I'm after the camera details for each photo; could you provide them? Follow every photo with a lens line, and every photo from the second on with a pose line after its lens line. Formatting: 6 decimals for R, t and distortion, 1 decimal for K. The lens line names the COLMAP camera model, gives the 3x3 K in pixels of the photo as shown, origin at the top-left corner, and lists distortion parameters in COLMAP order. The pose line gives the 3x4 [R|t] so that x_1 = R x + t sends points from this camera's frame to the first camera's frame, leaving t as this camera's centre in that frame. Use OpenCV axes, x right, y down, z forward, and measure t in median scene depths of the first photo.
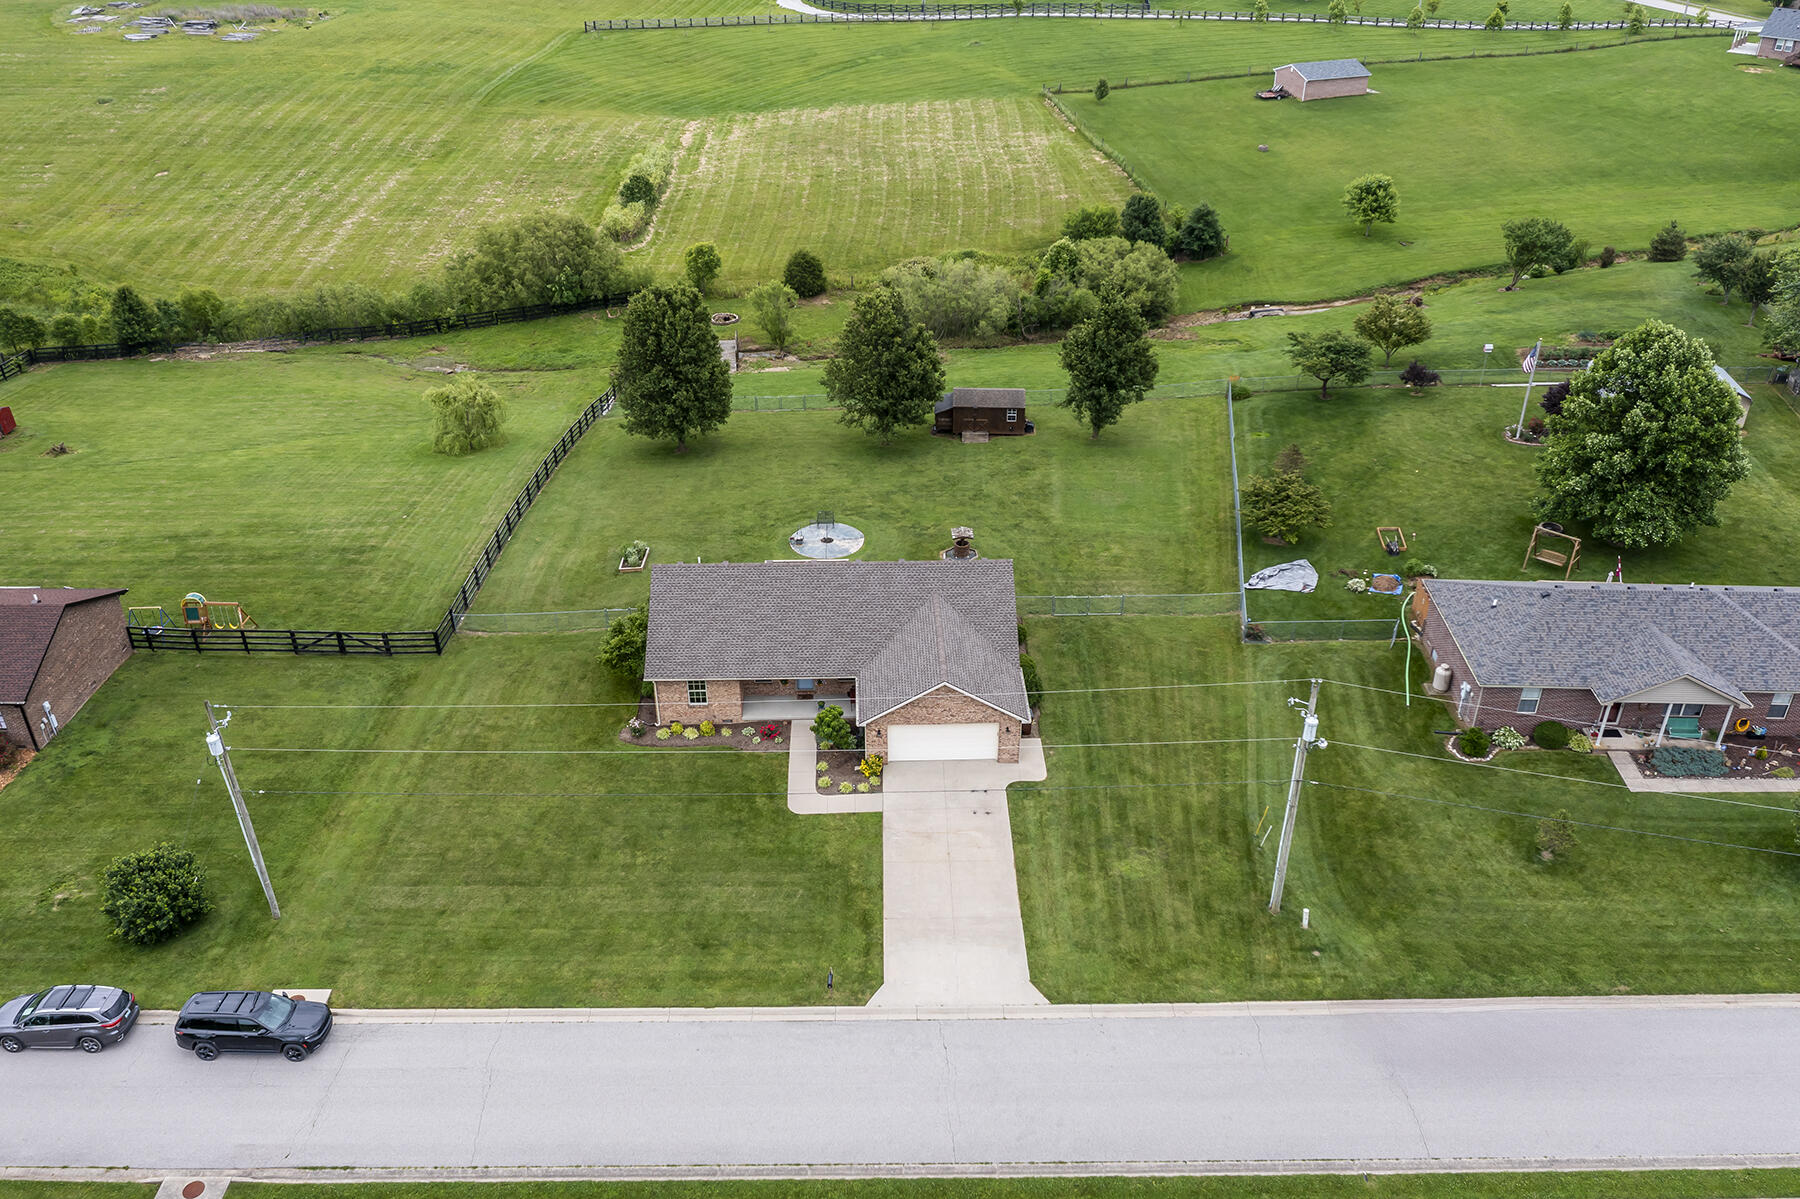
lens RADIAL K [[1488.4, 0, 900.0], [0, 1488.4, 599.5], [0, 0, 1]] dist [-0.010459, 0.005147]
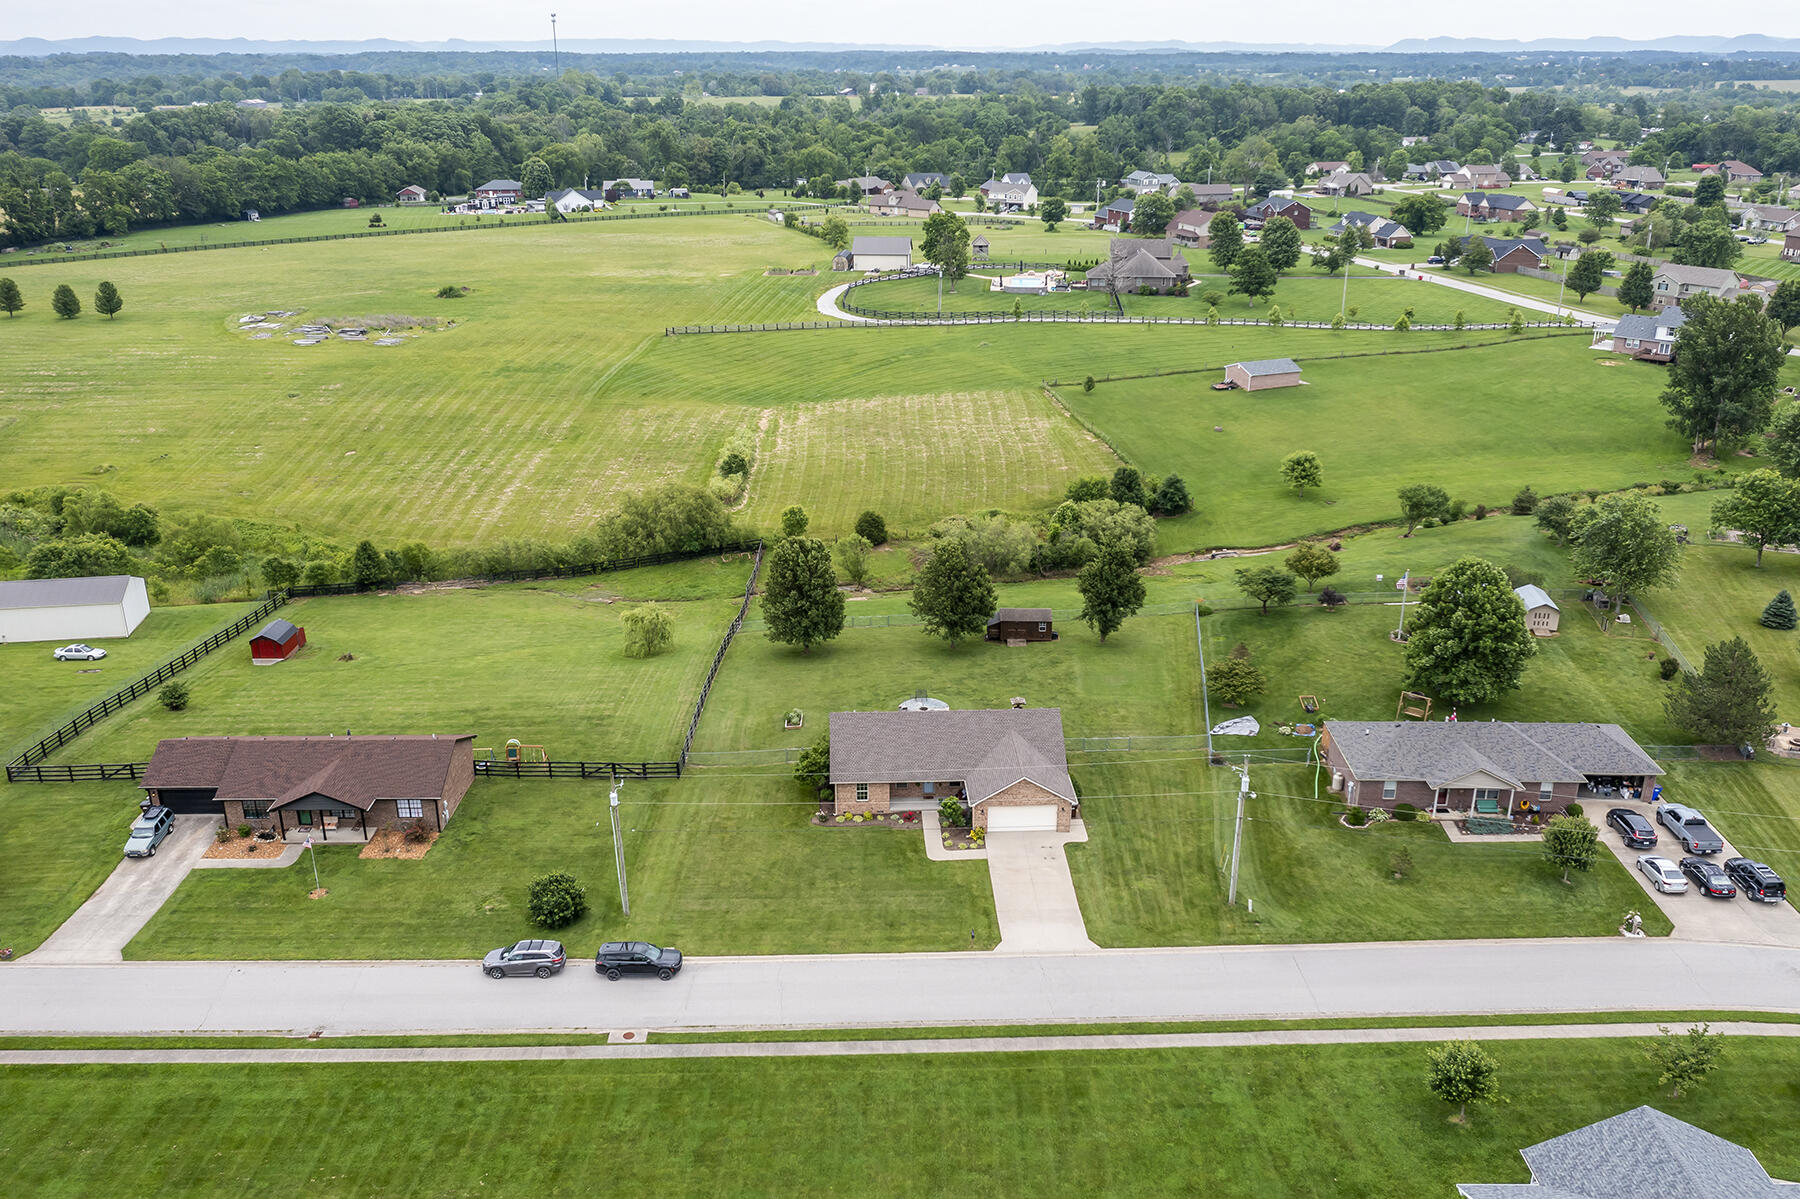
lens RADIAL K [[1488.4, 0, 900.0], [0, 1488.4, 599.5], [0, 0, 1]] dist [-0.010459, 0.005147]
pose [[0.999892, -0.006416, 0.013226, -0.081491], [0.008511, 0.986258, -0.164992, 0.085242], [-0.011985, 0.165086, 0.986206, -0.405592]]
